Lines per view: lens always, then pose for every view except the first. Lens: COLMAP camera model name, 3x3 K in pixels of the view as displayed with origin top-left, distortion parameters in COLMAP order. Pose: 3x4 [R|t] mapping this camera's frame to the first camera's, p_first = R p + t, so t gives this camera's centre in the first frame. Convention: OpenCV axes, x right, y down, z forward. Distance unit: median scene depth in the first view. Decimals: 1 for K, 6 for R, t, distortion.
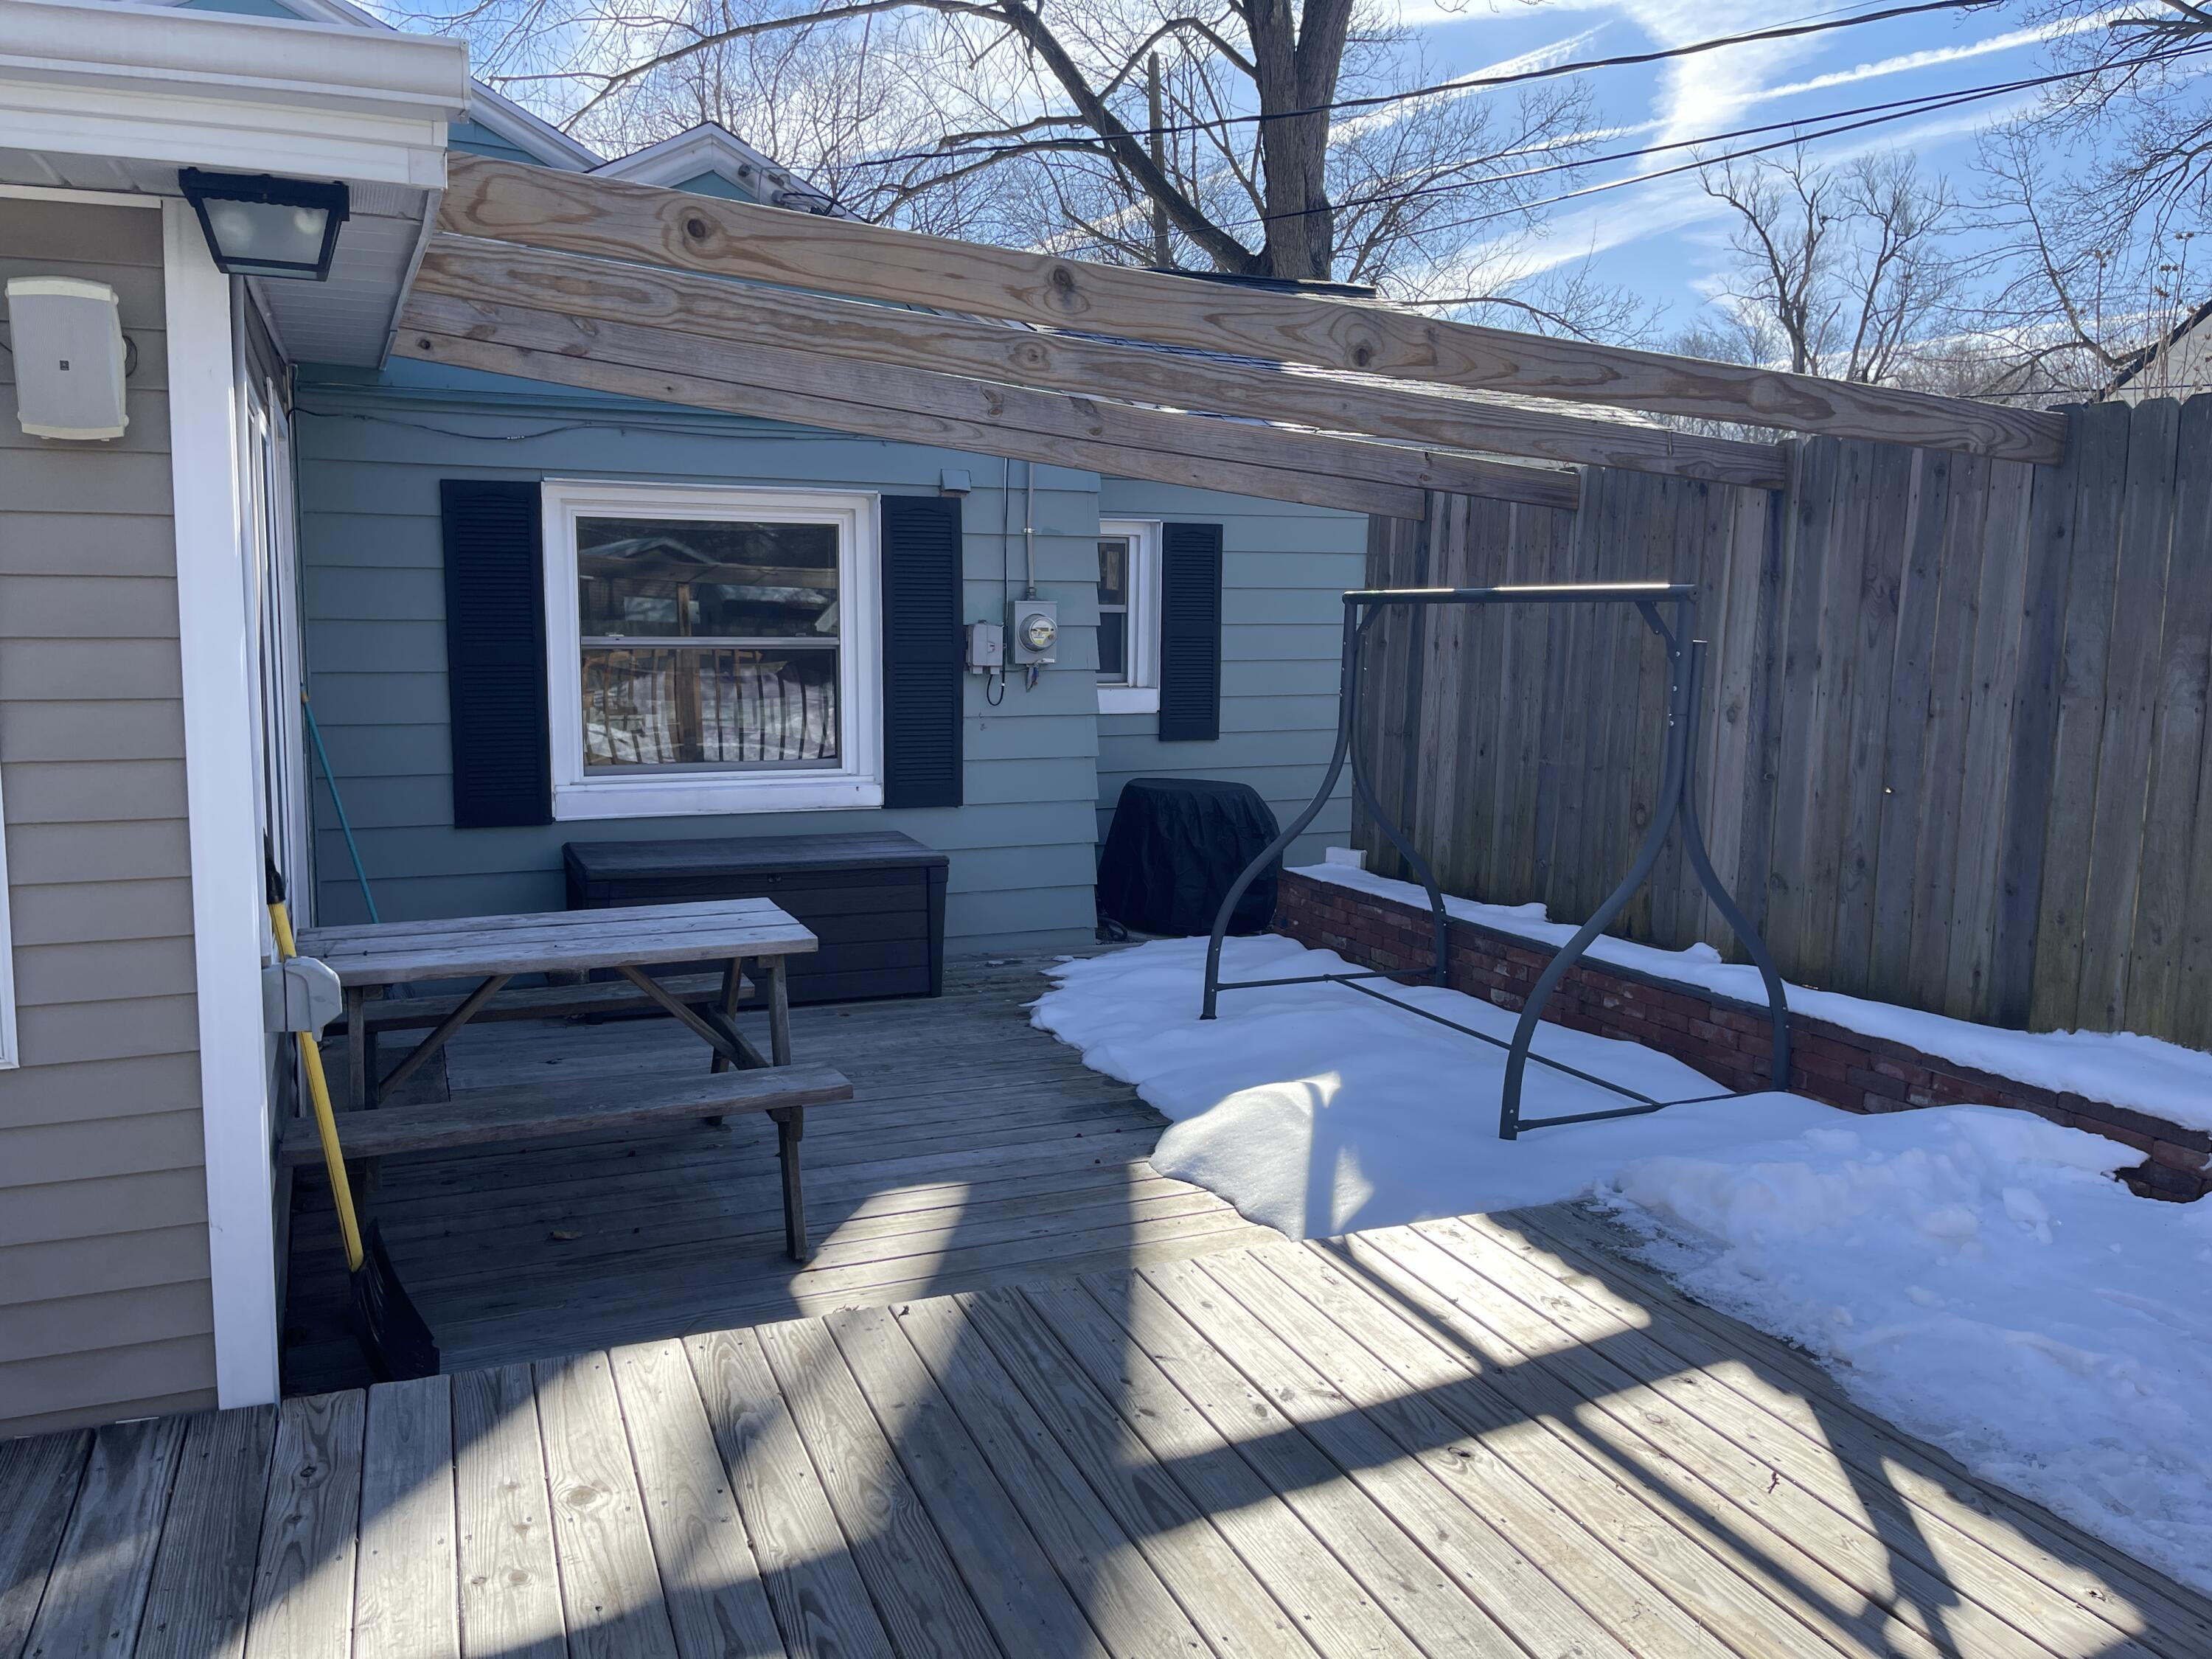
lens RADIAL K [[1670.9, 0, 1105.9], [0, 1670.9, 833.5], [0, 0, 1]] dist [0.065394, -0.089358]
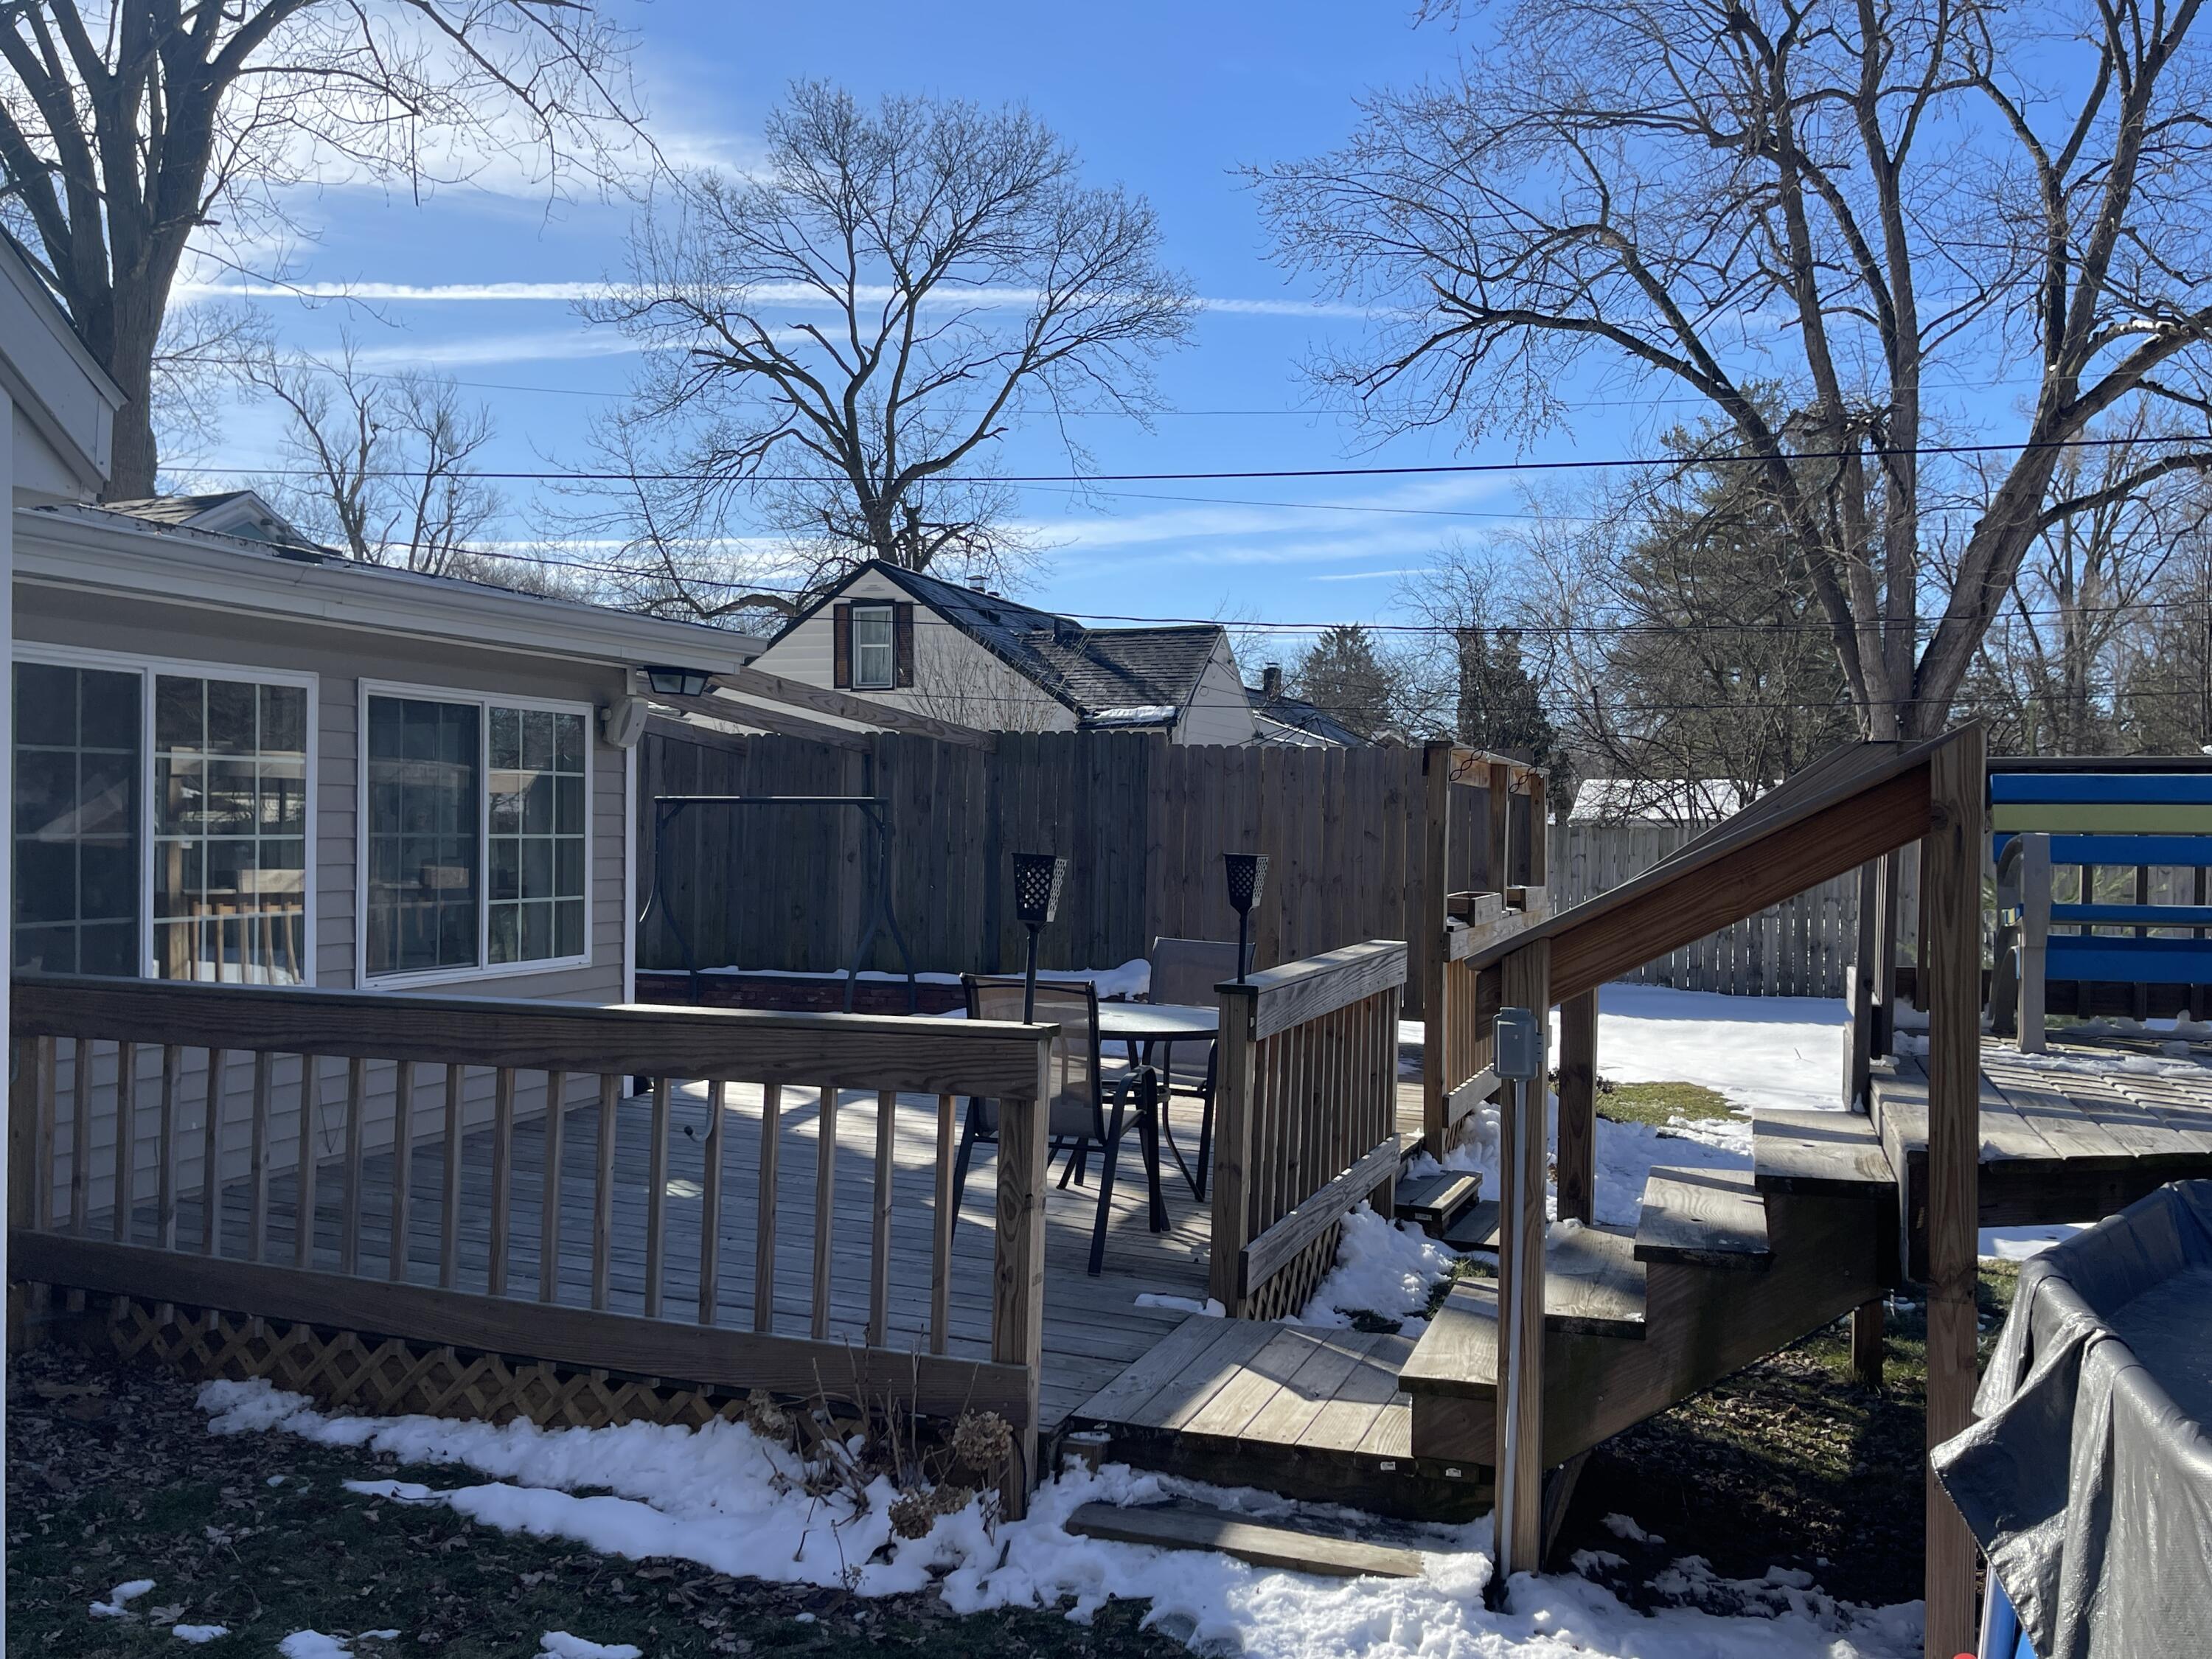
lens RADIAL K [[1888.2, 0, 1122.8], [0, 1888.2, 832.9], [0, 0, 1]] dist [0.064951, -0.068628]
pose [[0.668321, -0.008089, 0.743829, -0.281828], [0.088609, 0.993687, -0.068808, 0.022044], [-0.738577, 0.111896, 0.664818, -0.199950]]
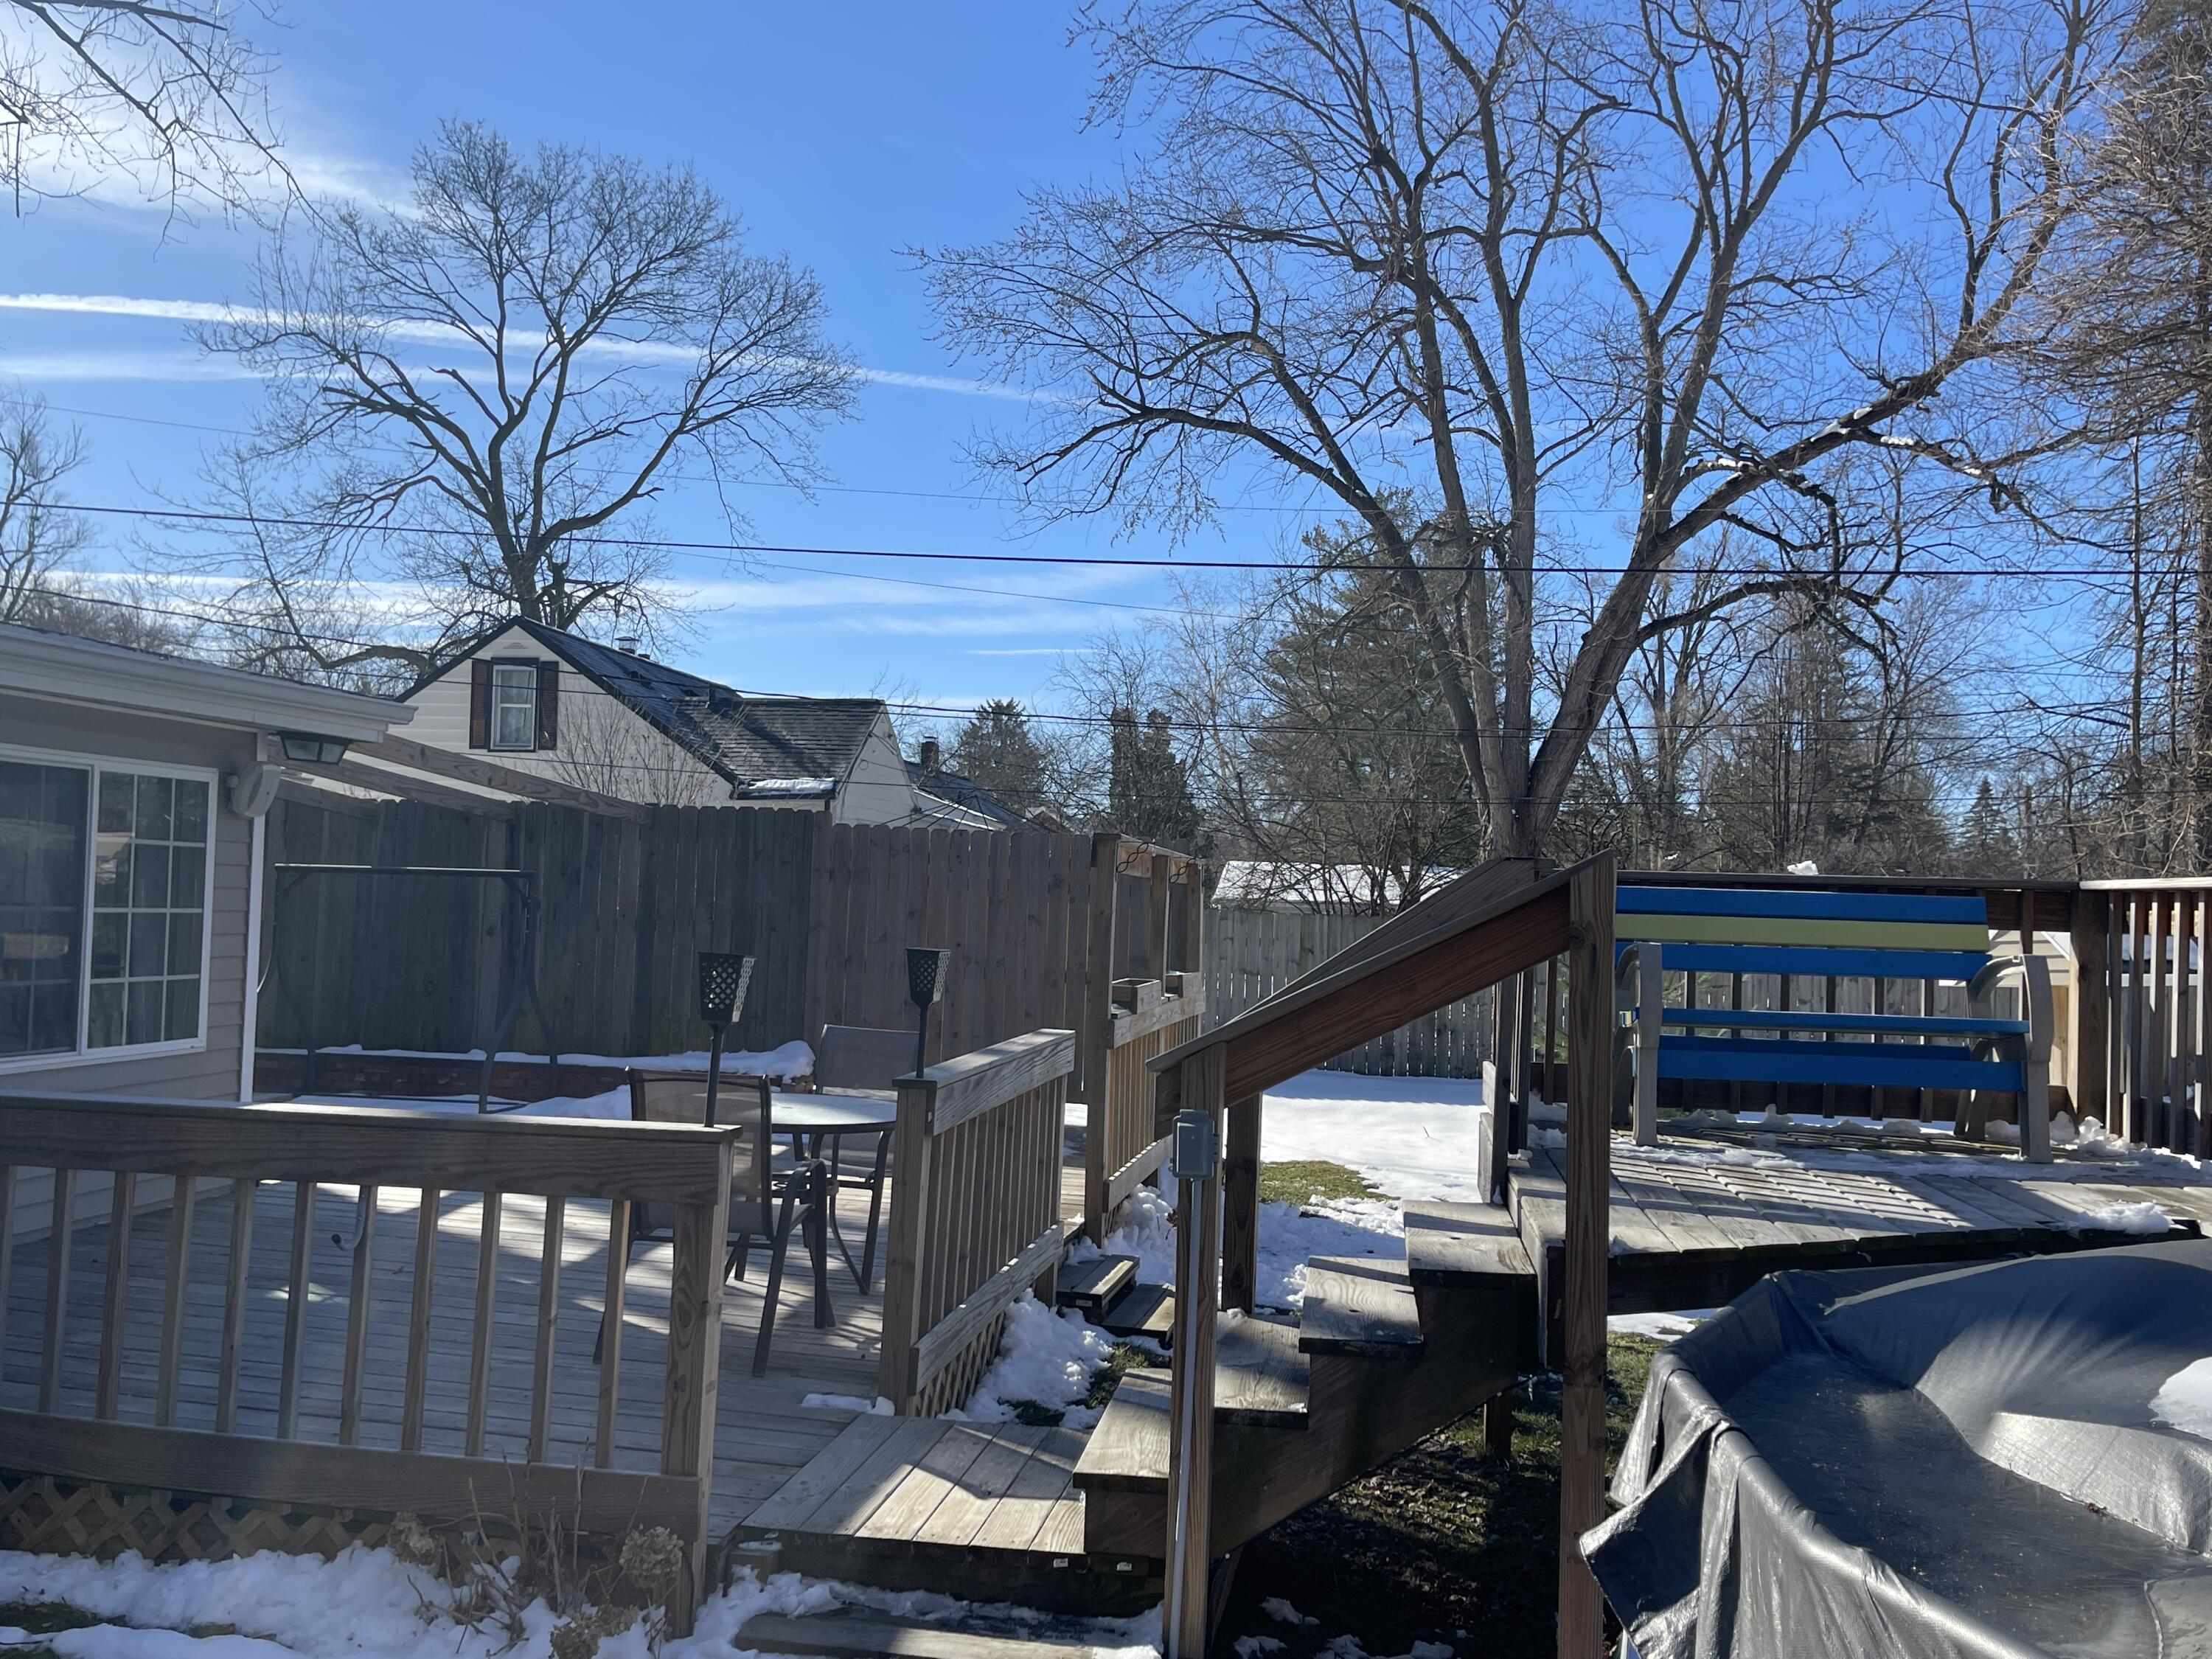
lens RADIAL K [[1888.2, 0, 1122.5], [0, 1888.2, 832.4], [0, 0, 1]] dist [0.064951, -0.068628]
pose [[0.519514, 0.035577, 0.853721, -0.287332], [0.080394, 0.992665, -0.090289, 0.018723], [-0.850672, 0.115541, 0.512843, -0.199219]]
